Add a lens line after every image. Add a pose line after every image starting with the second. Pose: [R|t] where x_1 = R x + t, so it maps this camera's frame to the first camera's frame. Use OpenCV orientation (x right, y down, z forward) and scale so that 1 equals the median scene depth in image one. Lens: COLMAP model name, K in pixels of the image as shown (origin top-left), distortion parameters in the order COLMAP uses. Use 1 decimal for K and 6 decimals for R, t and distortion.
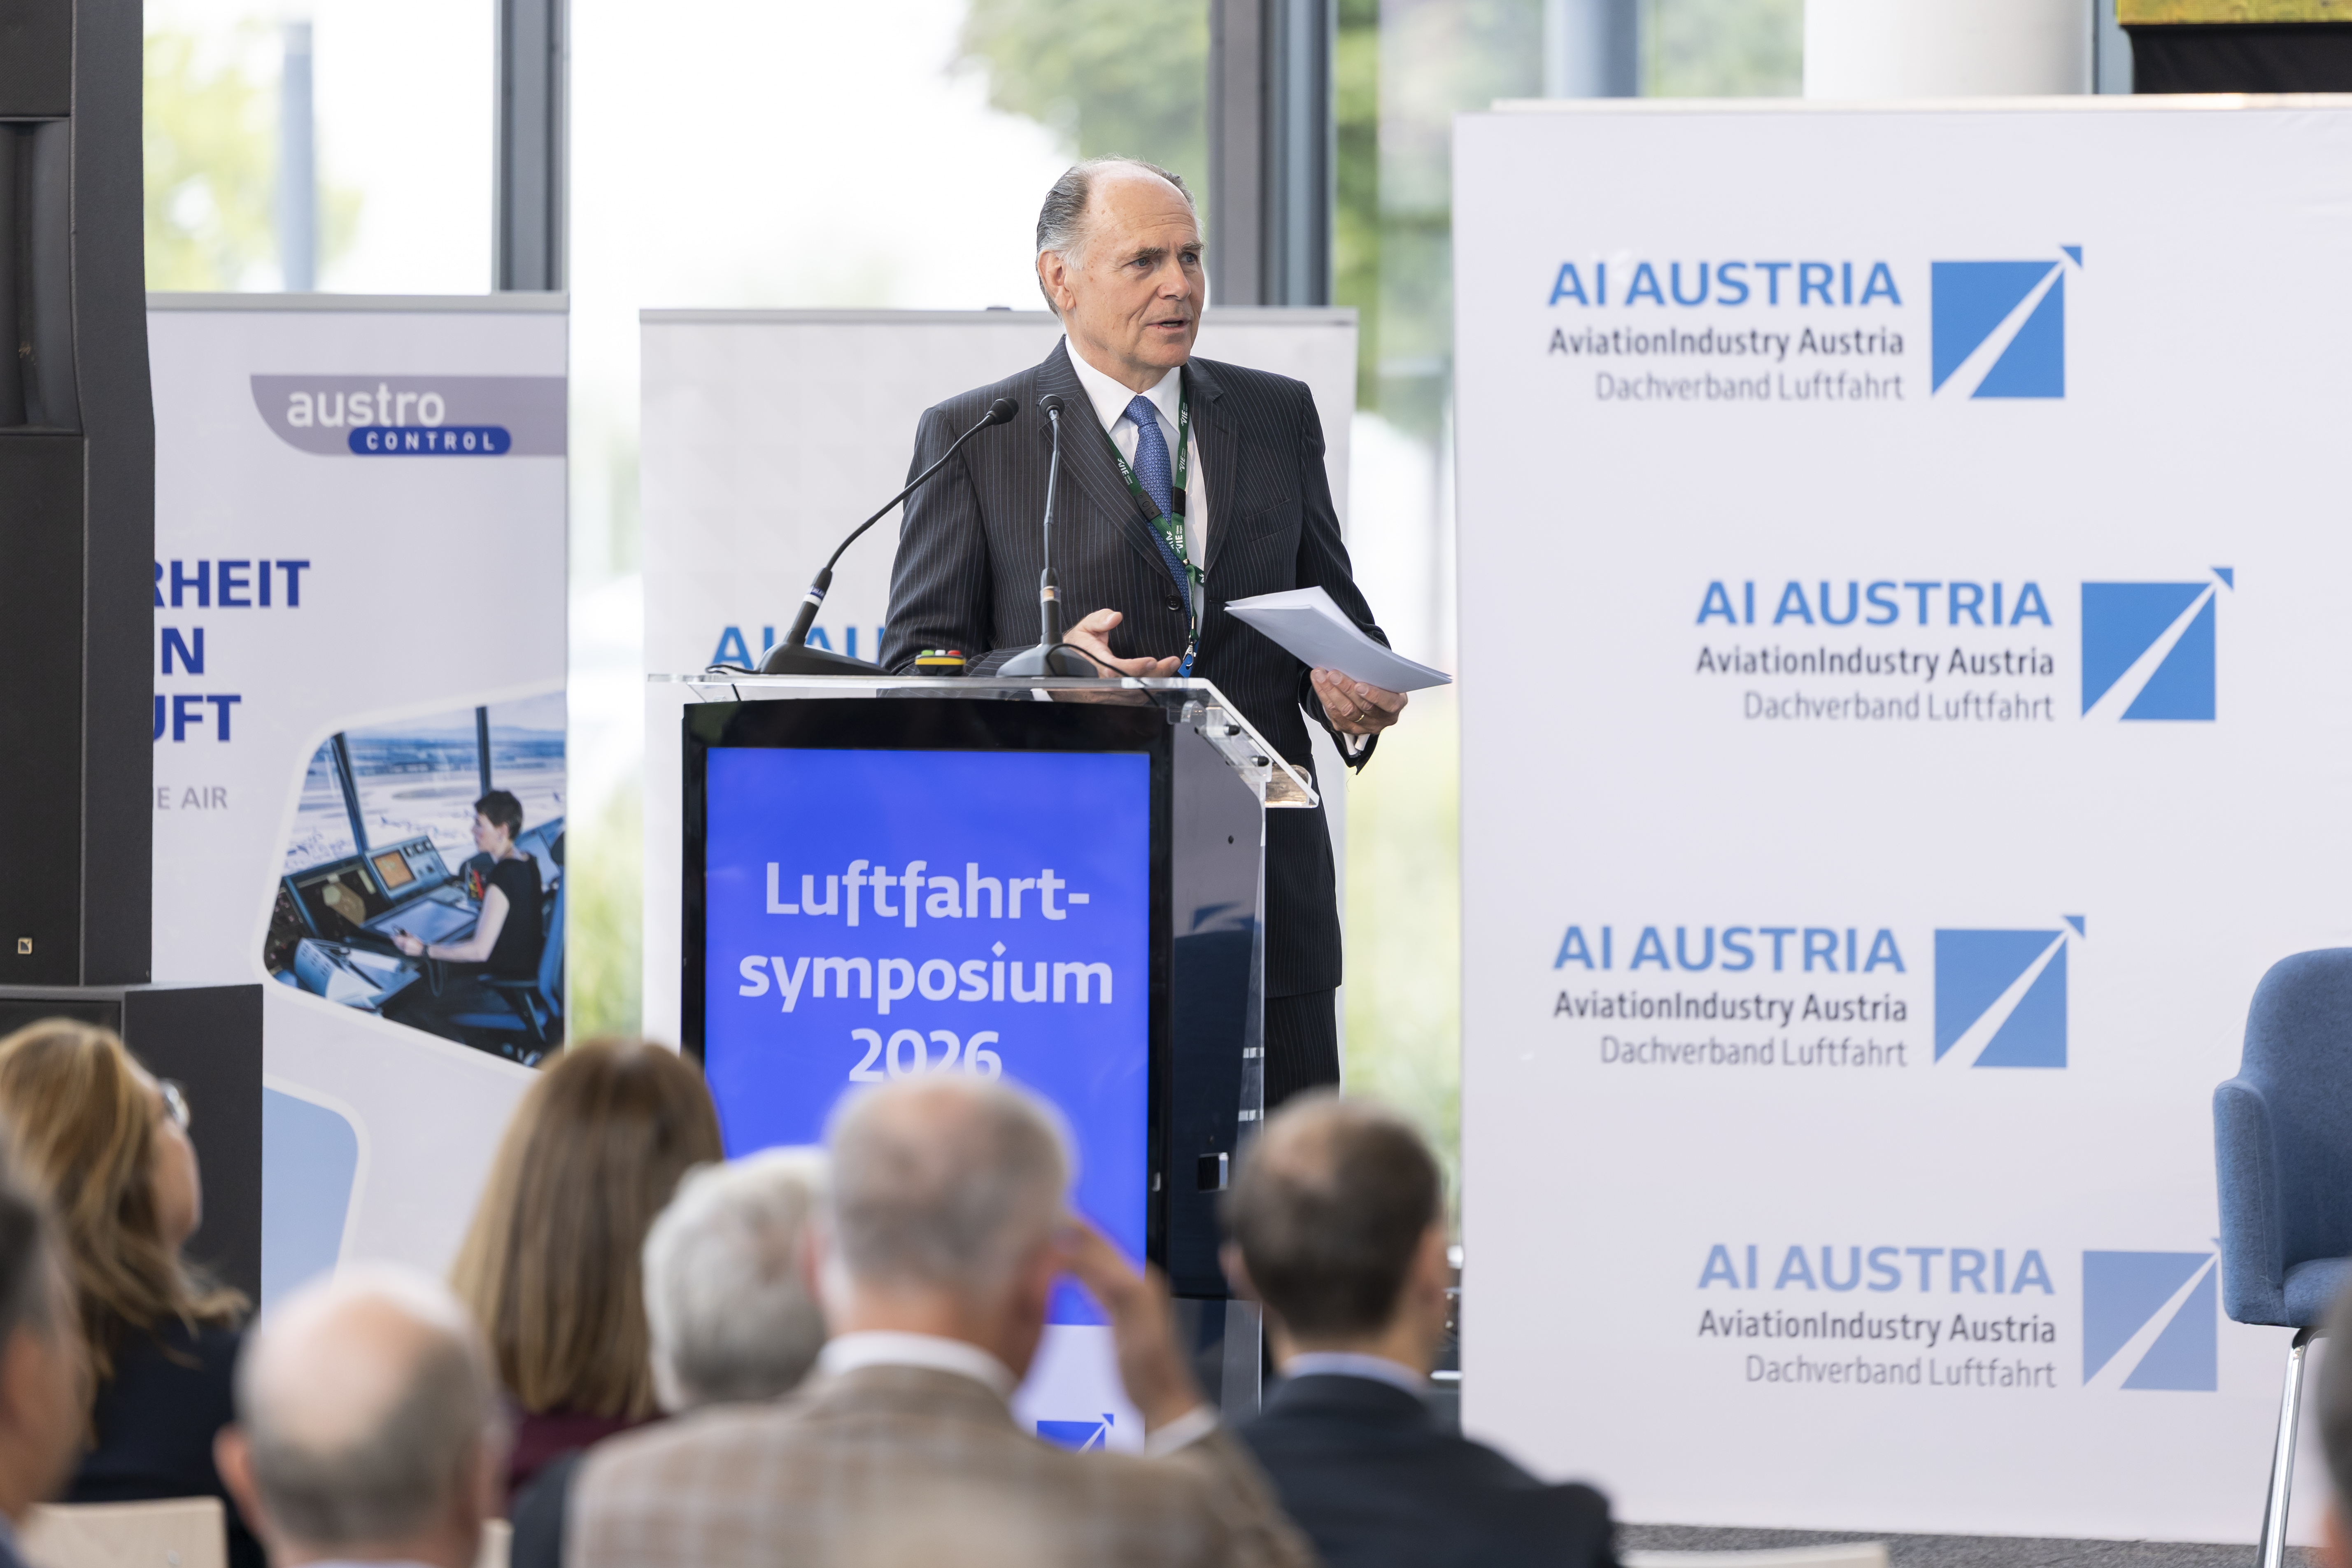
lens RADIAL K [[12523.0, 0, 1182.8], [0, 12523.0, 661.4], [0, 0, 1]] dist [0.197941, 2.264715]
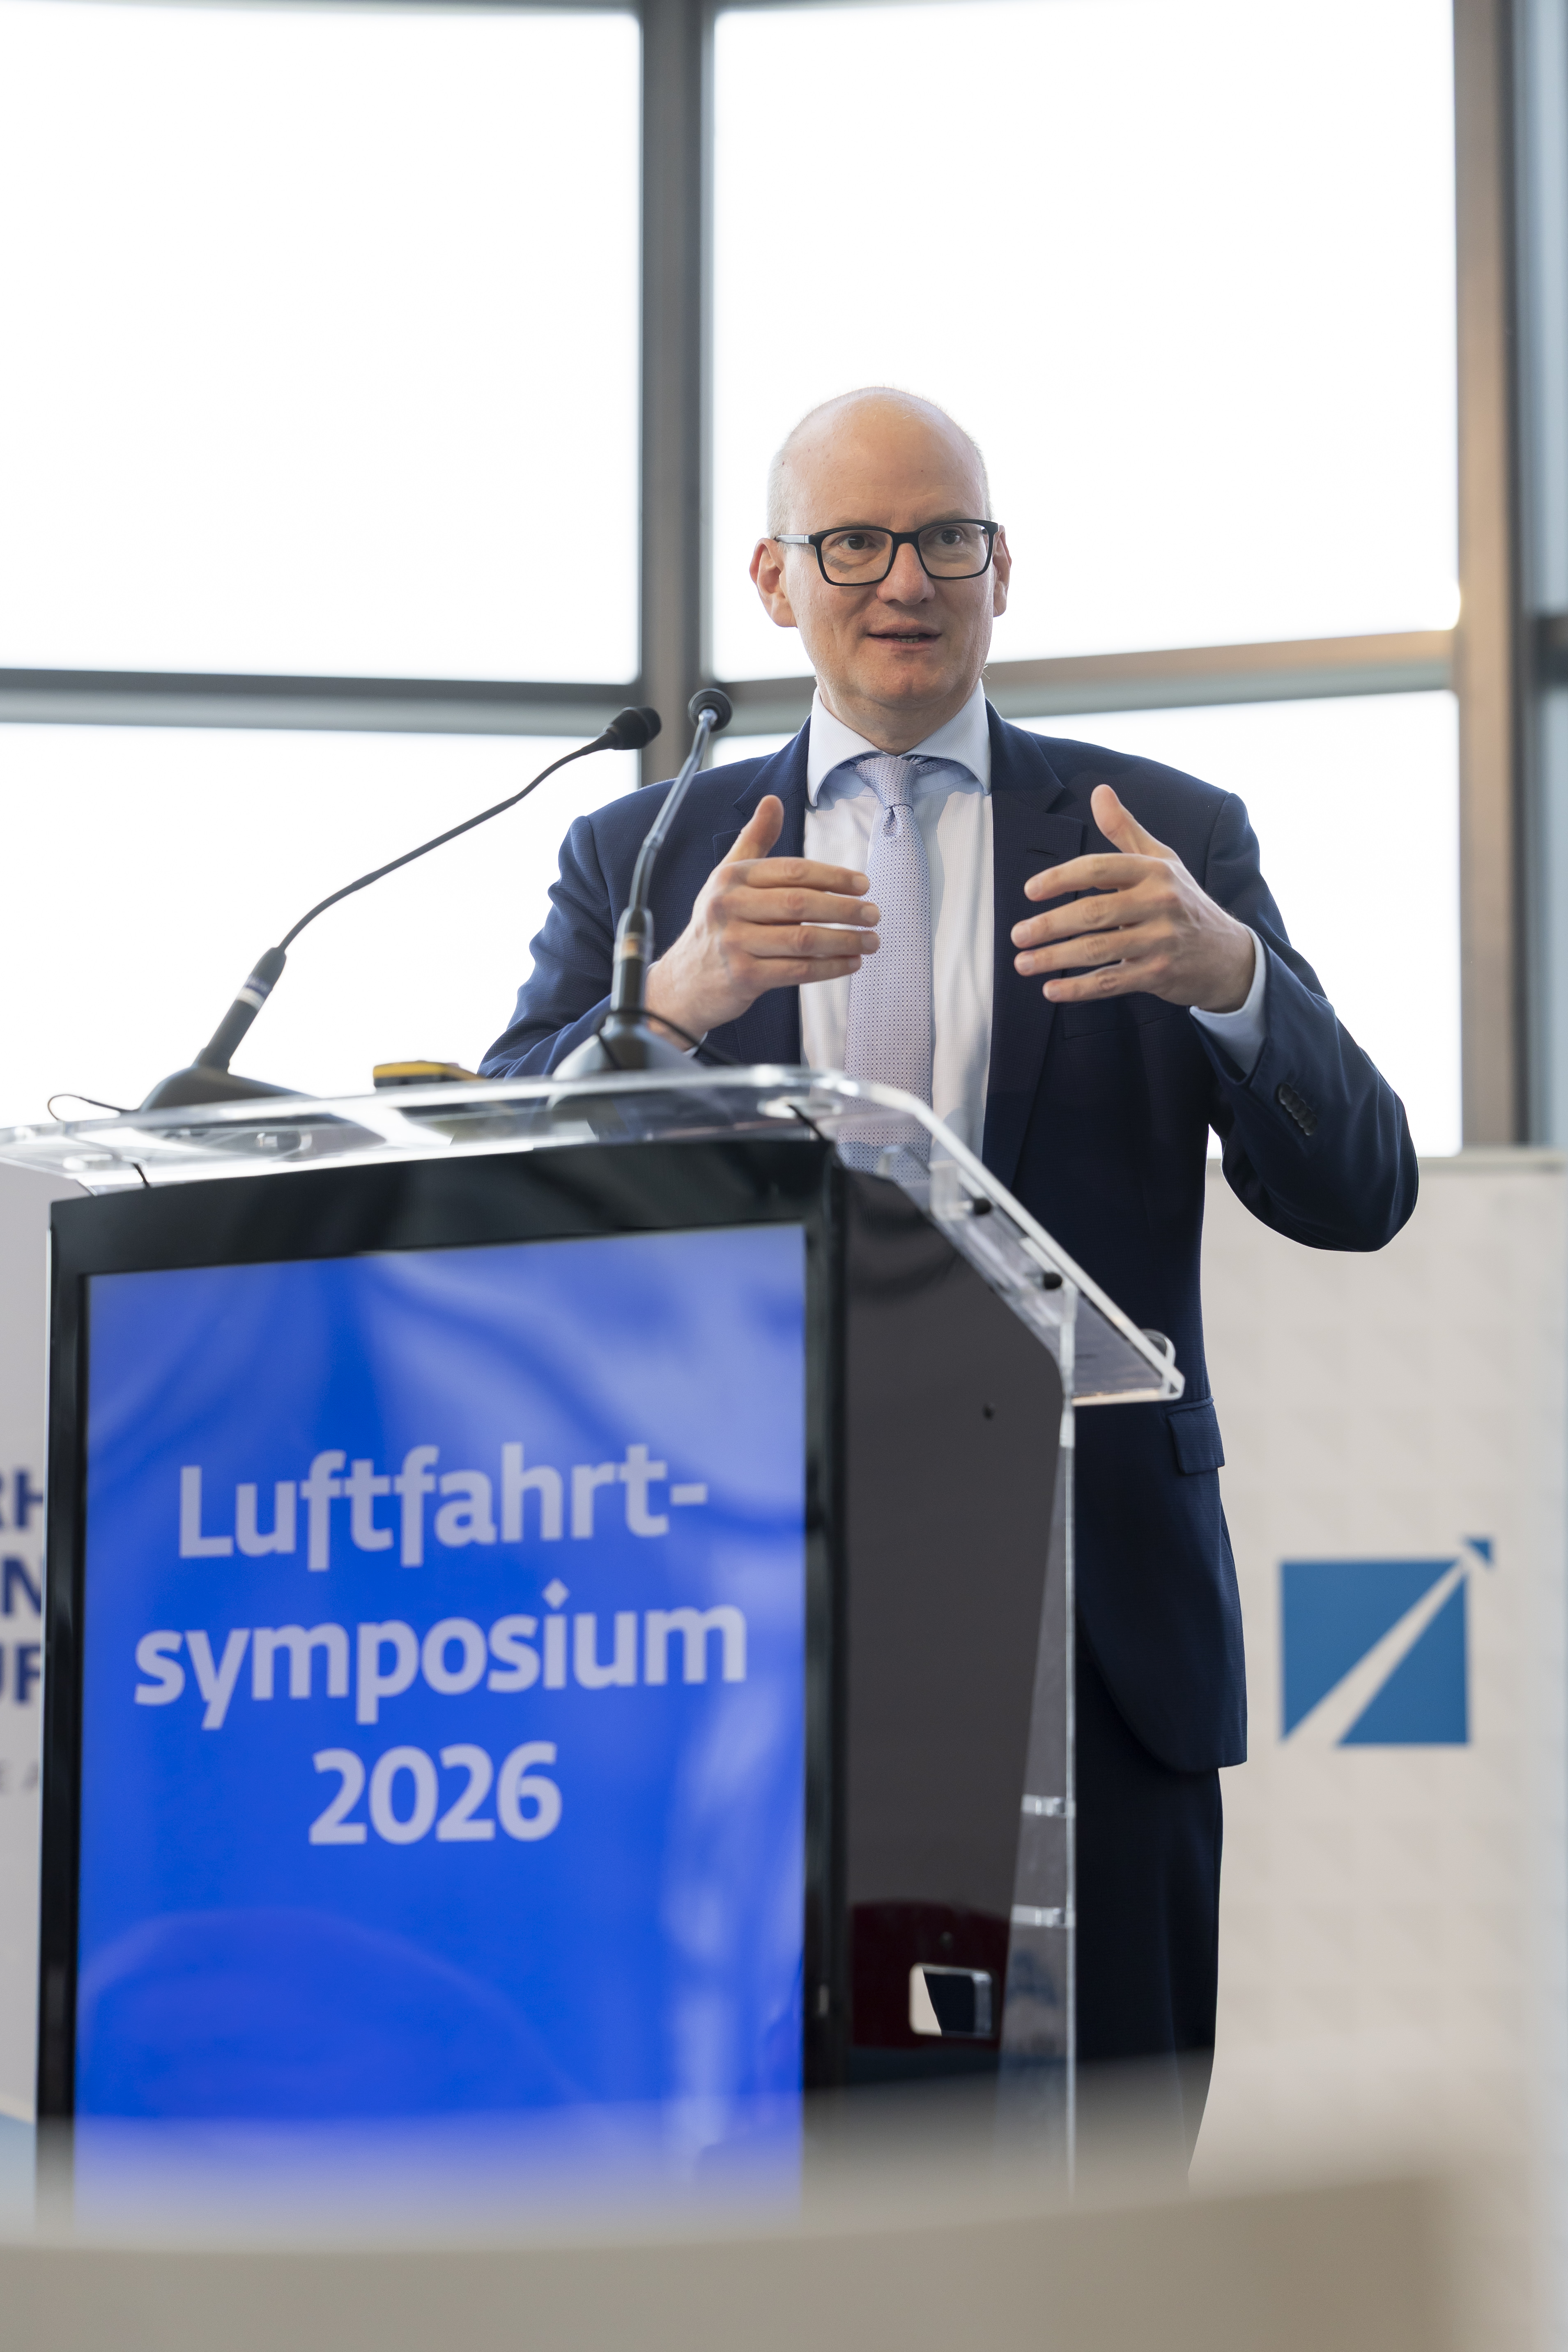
lens RADIAL K [[7731.6, 0, 873.8], [0, 7731.6, 1177.3], [0, 0, 1]] dist [-0.002134, 1.283769]
pose [[0.989347, -0.025680, -0.143297, 0.048712], [0.004147, 0.988891, -0.148585, 0.055396], [0.145521, 0.146408, 0.978462, 0.658888]]
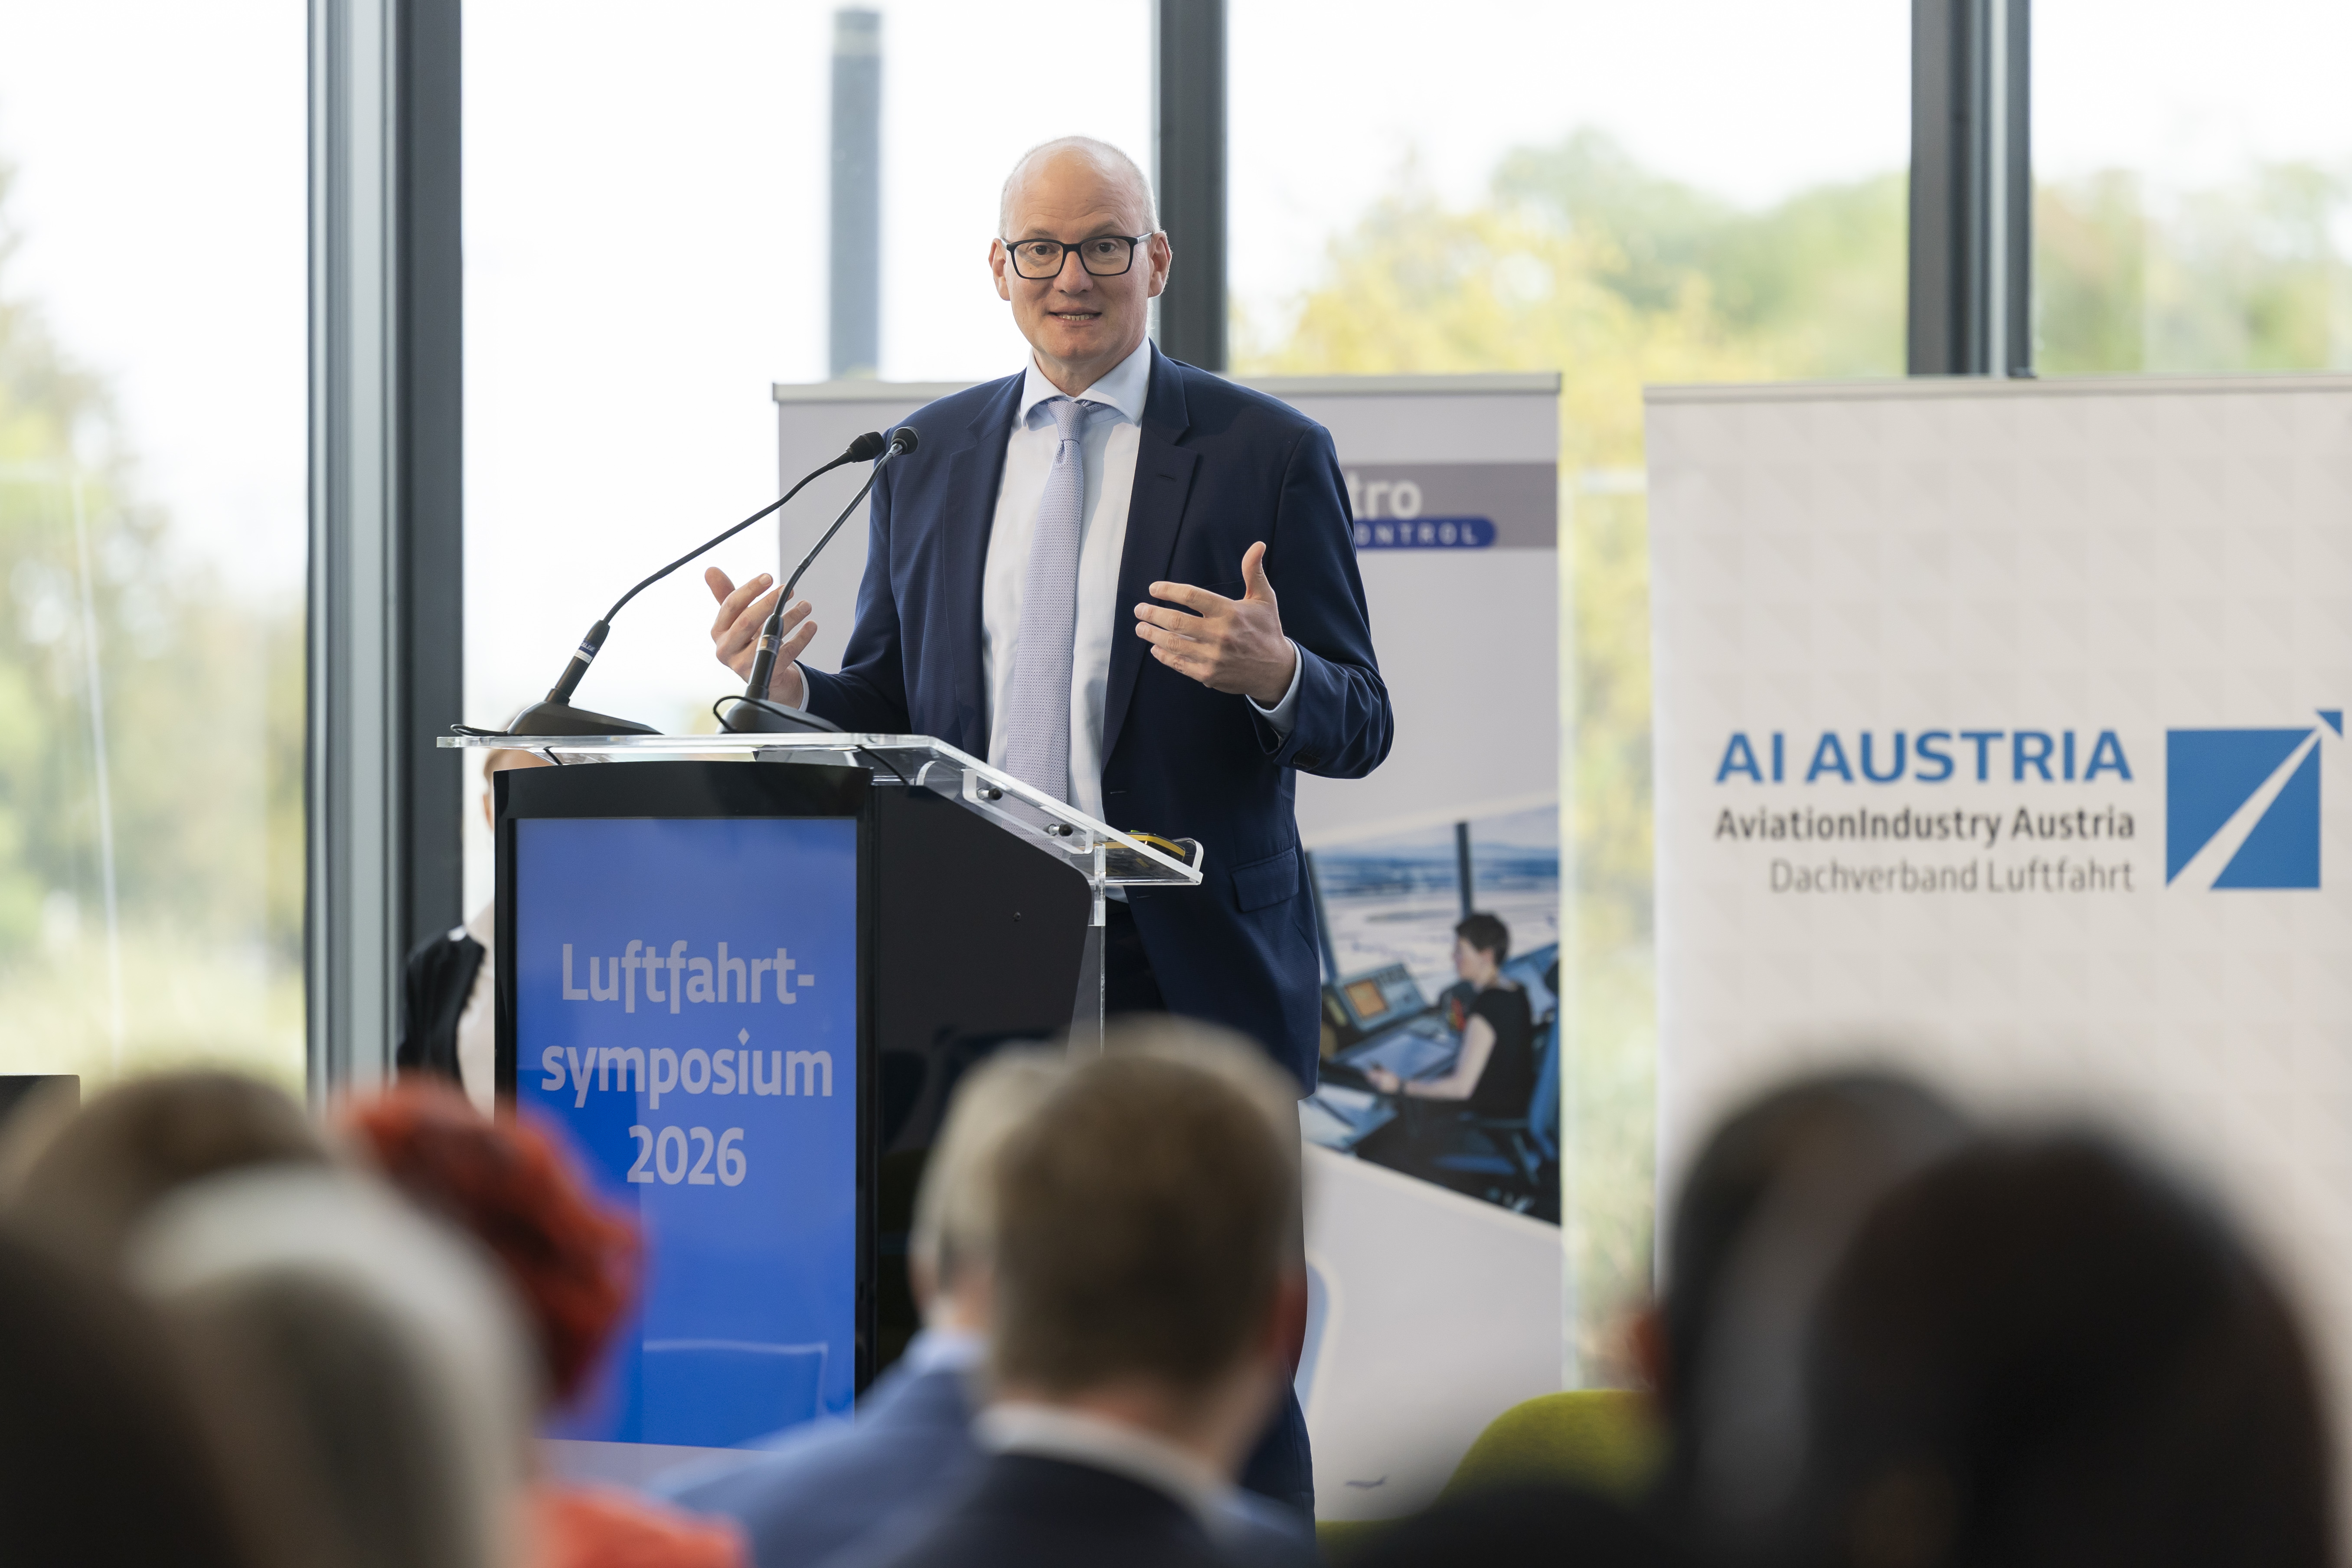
lens RADIAL K [[12844.4, 0, 1176.6], [0, 12844.4, 785.2], [0, 0, 1]] dist [-0.186730, 9.237902]
pose [[0.896964, -0.009025, -0.442012, 0.421788], [0.002367, 0.999875, -0.015612, 0.019197], [0.442098, 0.012957, 0.896873, 0.178803]]
